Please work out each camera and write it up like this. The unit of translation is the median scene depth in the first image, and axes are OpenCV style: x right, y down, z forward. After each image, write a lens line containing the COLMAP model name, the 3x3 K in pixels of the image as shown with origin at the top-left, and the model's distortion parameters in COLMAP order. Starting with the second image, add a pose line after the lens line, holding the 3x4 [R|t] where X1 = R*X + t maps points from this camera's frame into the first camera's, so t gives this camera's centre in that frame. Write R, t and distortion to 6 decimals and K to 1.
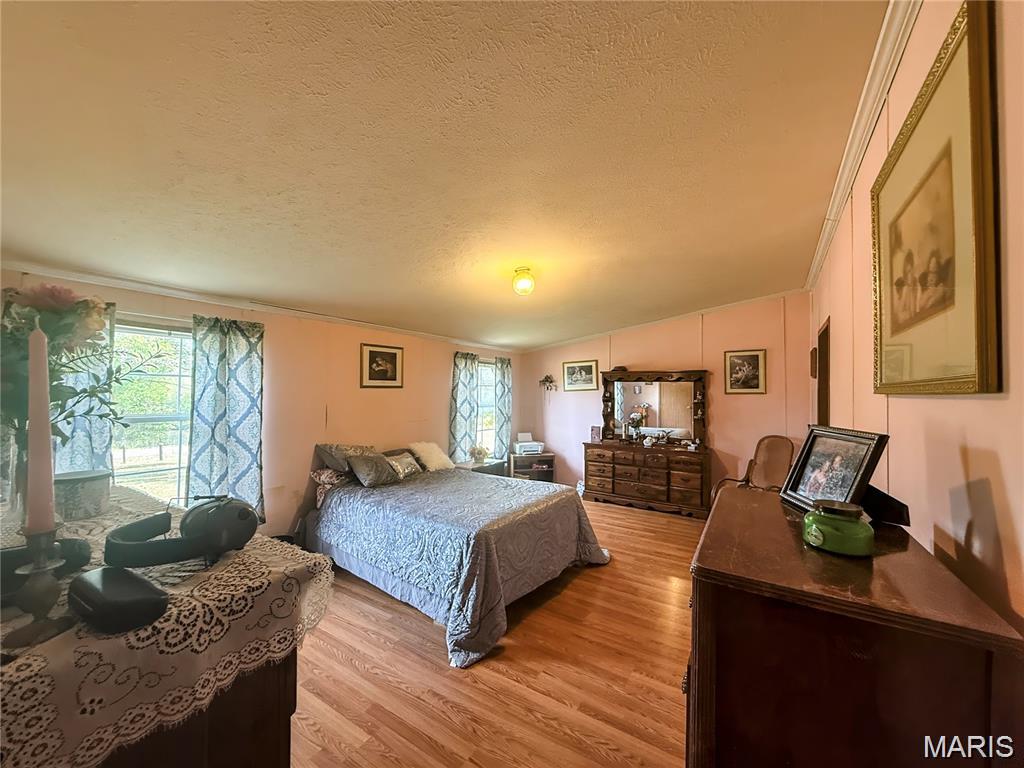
lens RADIAL K [[420.9, 0, 505.8], [0, 420.9, 382.2], [0, 0, 1]] dist [0.001275, 0.000075]
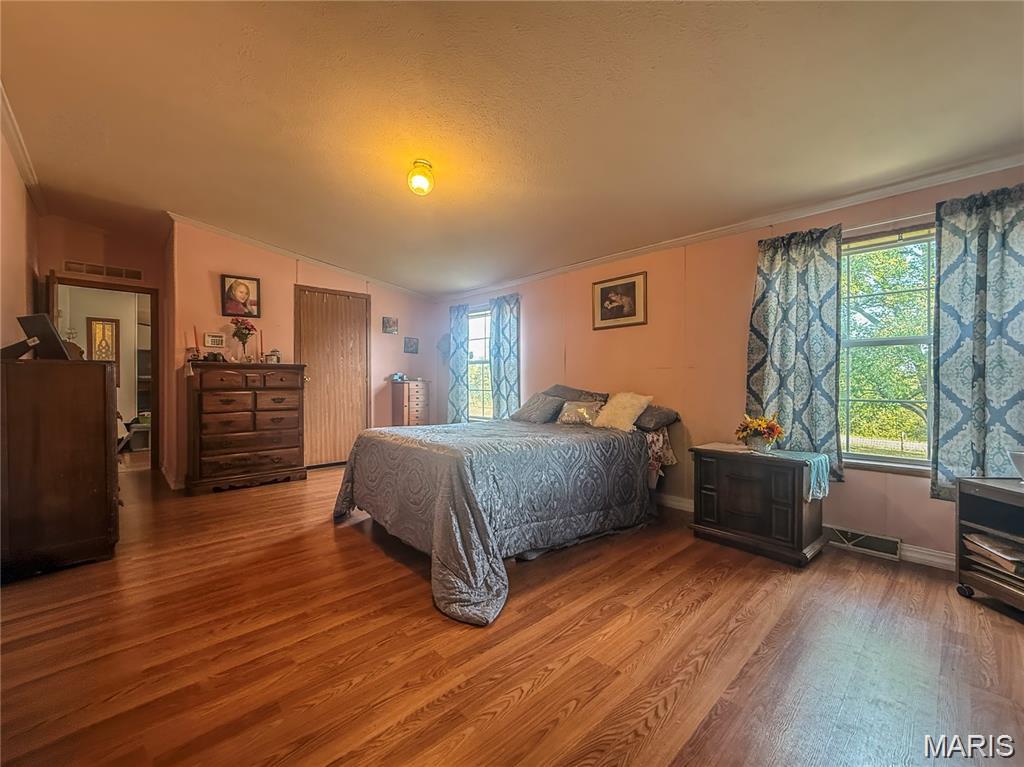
lens RADIAL K [[420.9, 0, 507.7], [0, 420.9, 385.5], [0, 0, 1]] dist [0.001275, 0.000075]
pose [[-0.249789, 0.001381, -0.968299, 0.599293], [0.015689, 0.999873, -0.002621, 0.132418], [0.968173, -0.015847, -0.249779, 1.012515]]
